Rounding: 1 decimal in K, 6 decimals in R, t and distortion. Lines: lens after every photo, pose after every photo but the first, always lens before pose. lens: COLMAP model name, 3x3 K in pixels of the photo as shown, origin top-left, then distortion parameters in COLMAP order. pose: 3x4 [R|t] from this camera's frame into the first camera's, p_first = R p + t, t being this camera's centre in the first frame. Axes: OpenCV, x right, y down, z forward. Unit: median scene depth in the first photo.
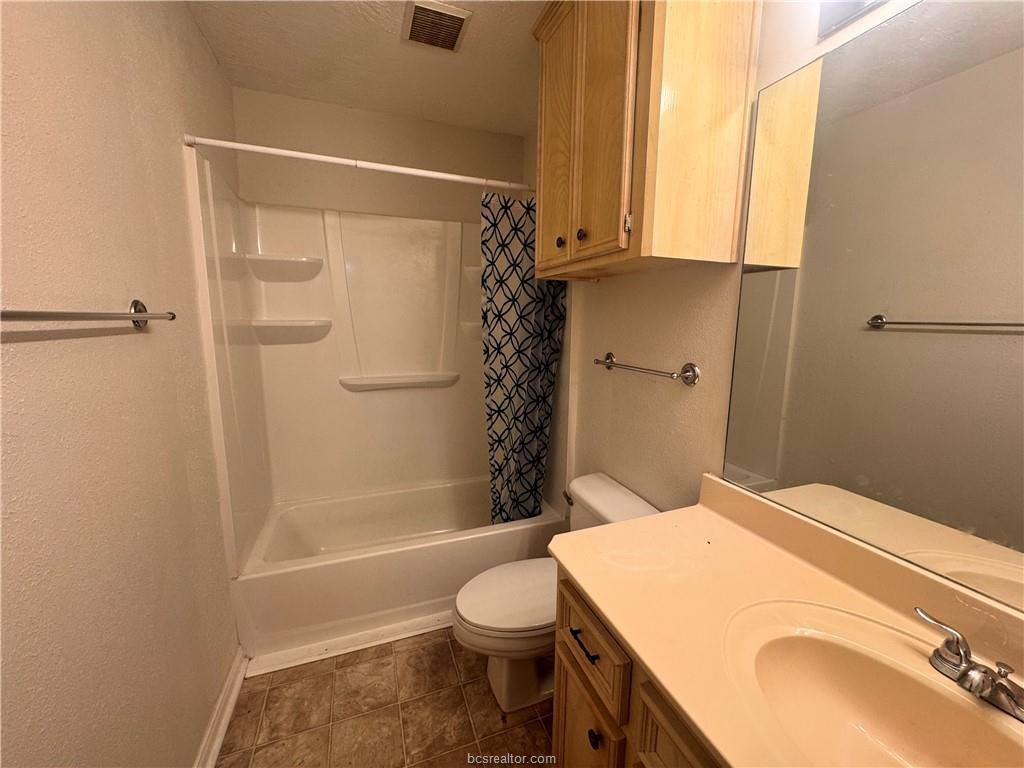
lens RADIAL K [[407.9, 0, 512.0], [0, 407.9, 384.0], [0, 0, 1]] dist [-0.003730, 0.000279]
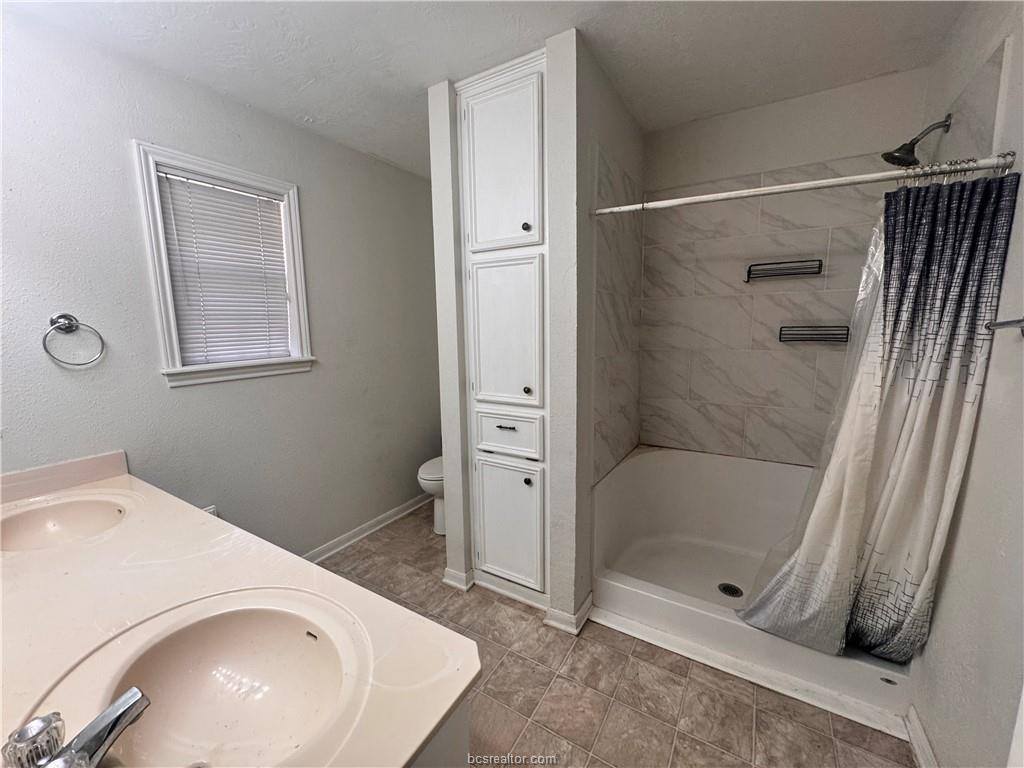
lens RADIAL K [[415.3, 0, 510.3], [0, 415.3, 379.3], [0, 0, 1]] dist [0.002004, 0.000274]
pose [[0.611809, 0.088848, -0.786000, 0.178352], [-0.101512, 0.994274, 0.033376, -0.008224], [0.784465, 0.059369, 0.617325, 0.066157]]
